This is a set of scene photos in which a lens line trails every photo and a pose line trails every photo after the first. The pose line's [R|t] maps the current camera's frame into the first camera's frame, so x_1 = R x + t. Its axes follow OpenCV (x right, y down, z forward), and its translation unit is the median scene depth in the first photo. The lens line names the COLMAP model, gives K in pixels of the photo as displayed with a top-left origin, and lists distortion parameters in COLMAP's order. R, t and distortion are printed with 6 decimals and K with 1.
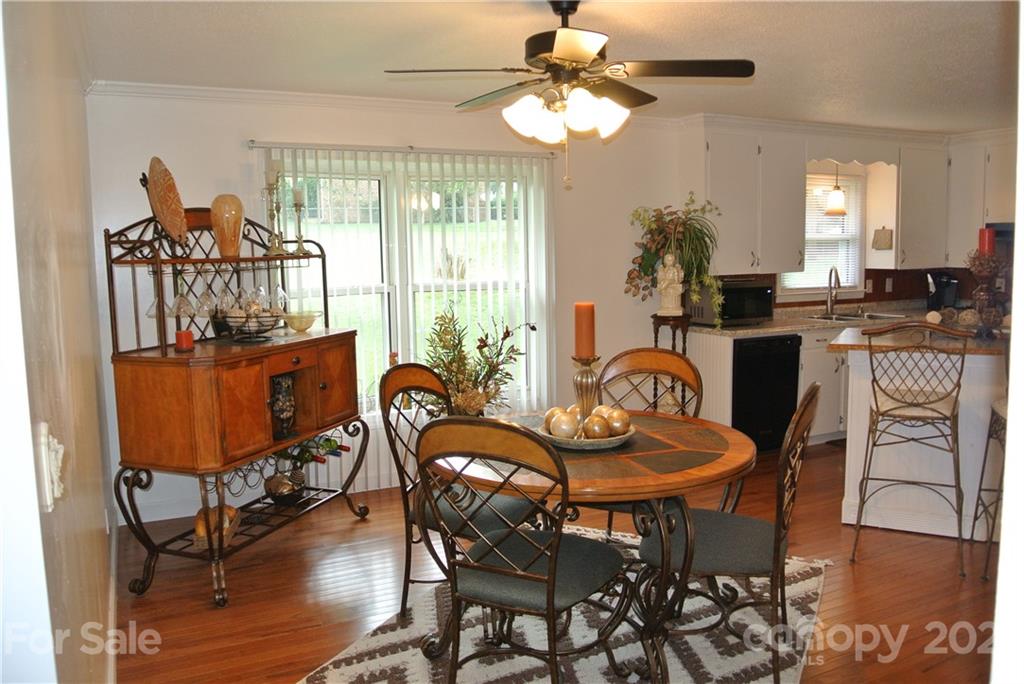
lens RADIAL K [[789.9, 0, 510.0], [0, 789.9, 332.5], [0, 0, 1]] dist [-0.080243, 0.020853]
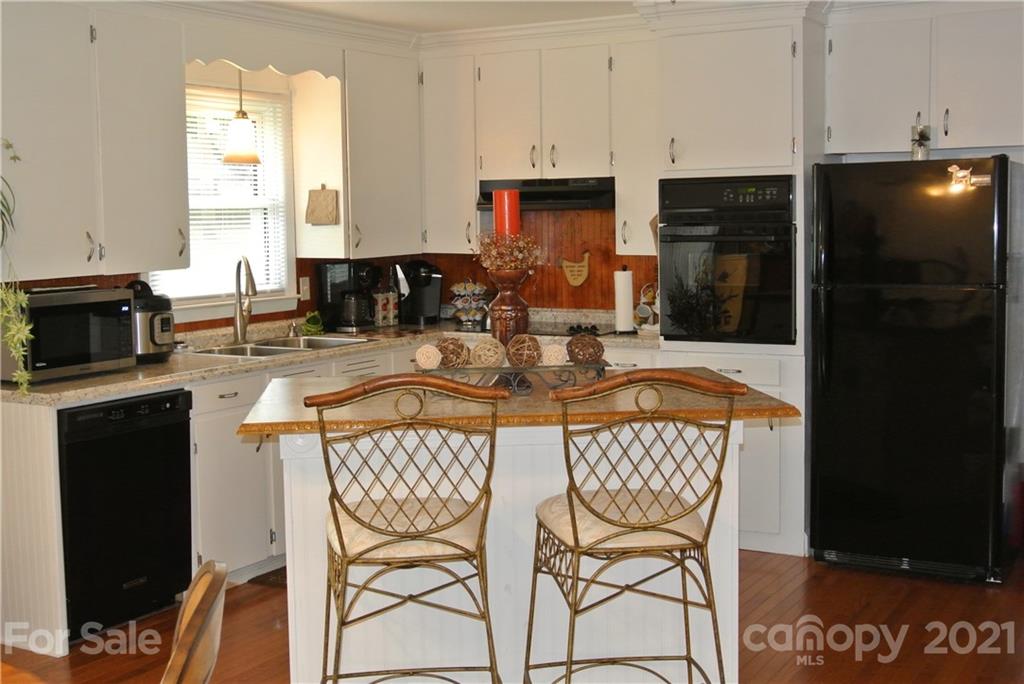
lens RADIAL K [[1286.4, 0, 508.7], [0, 1286.4, 340.9], [0, 0, 1]] dist [-0.019472, 0.000000]
pose [[0.828031, -0.051625, 0.558300, 0.064142], [0.058132, 0.998290, 0.006093, -0.021309], [-0.557660, 0.027410, 0.829617, 0.150802]]
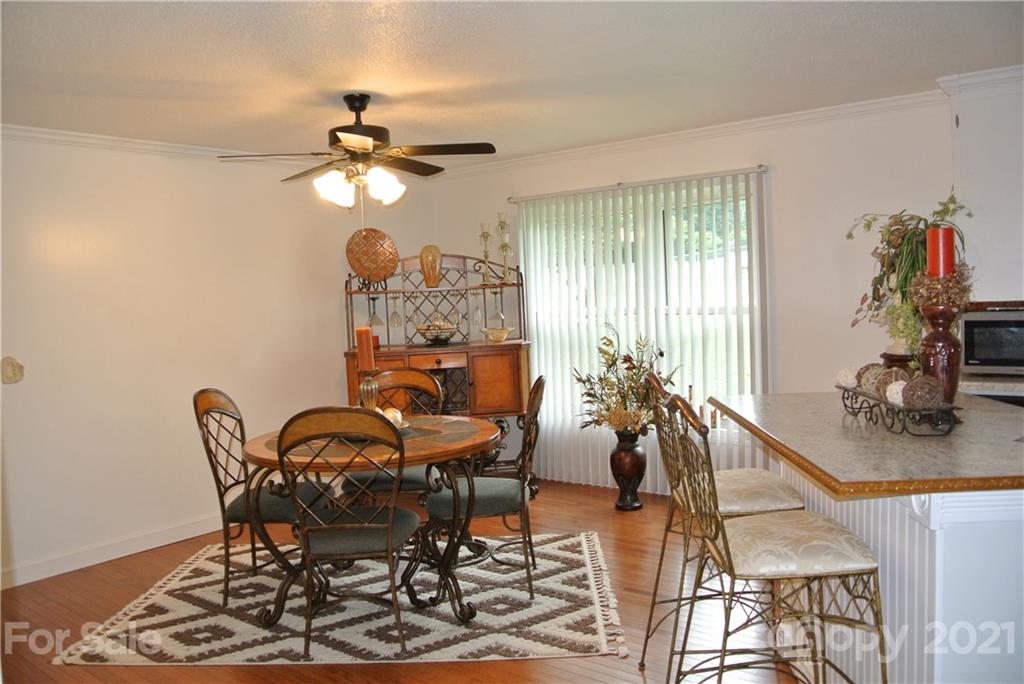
lens RADIAL K [[789.9, 0, 513.0], [0, 789.9, 338.3], [0, 0, 1]] dist [-0.080243, 0.020853]
pose [[0.435525, 0.053299, -0.898597, 0.679766], [-0.056794, 0.997884, 0.031662, -0.037220], [0.898383, 0.037245, 0.437630, 0.321244]]
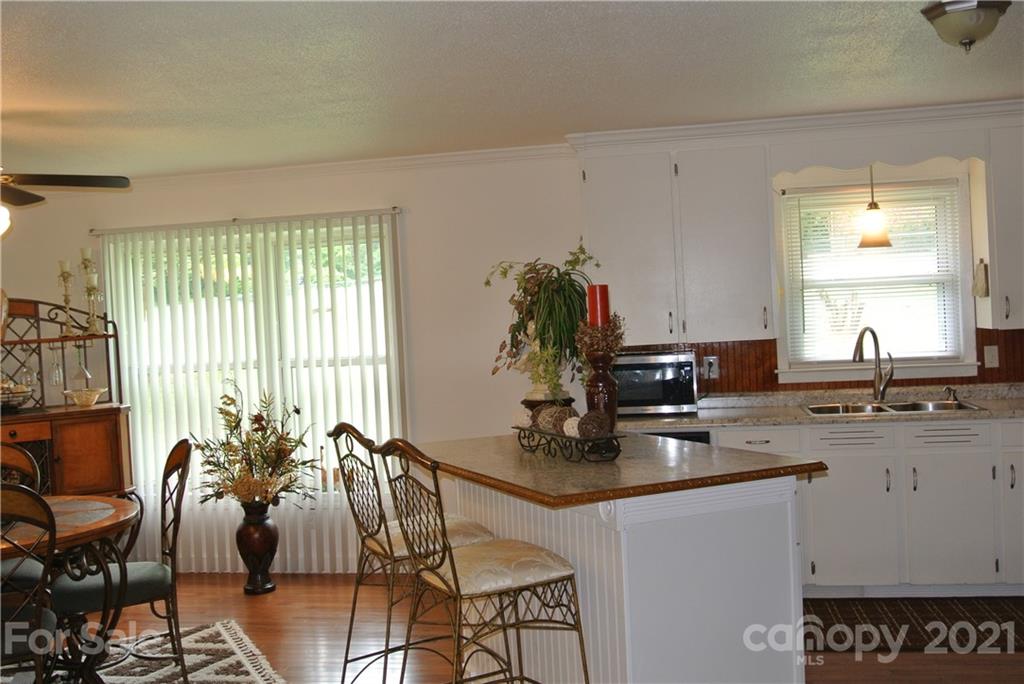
lens RADIAL K [[1010.0, 0, 508.8], [0, 1010.0, 339.2], [0, 0, 1]] dist [-0.061036, 0.000000]
pose [[0.803783, -0.008294, -0.594865, 0.732526], [-0.025240, 0.998527, -0.048026, -0.030891], [0.594387, 0.053617, 0.802390, 0.177798]]
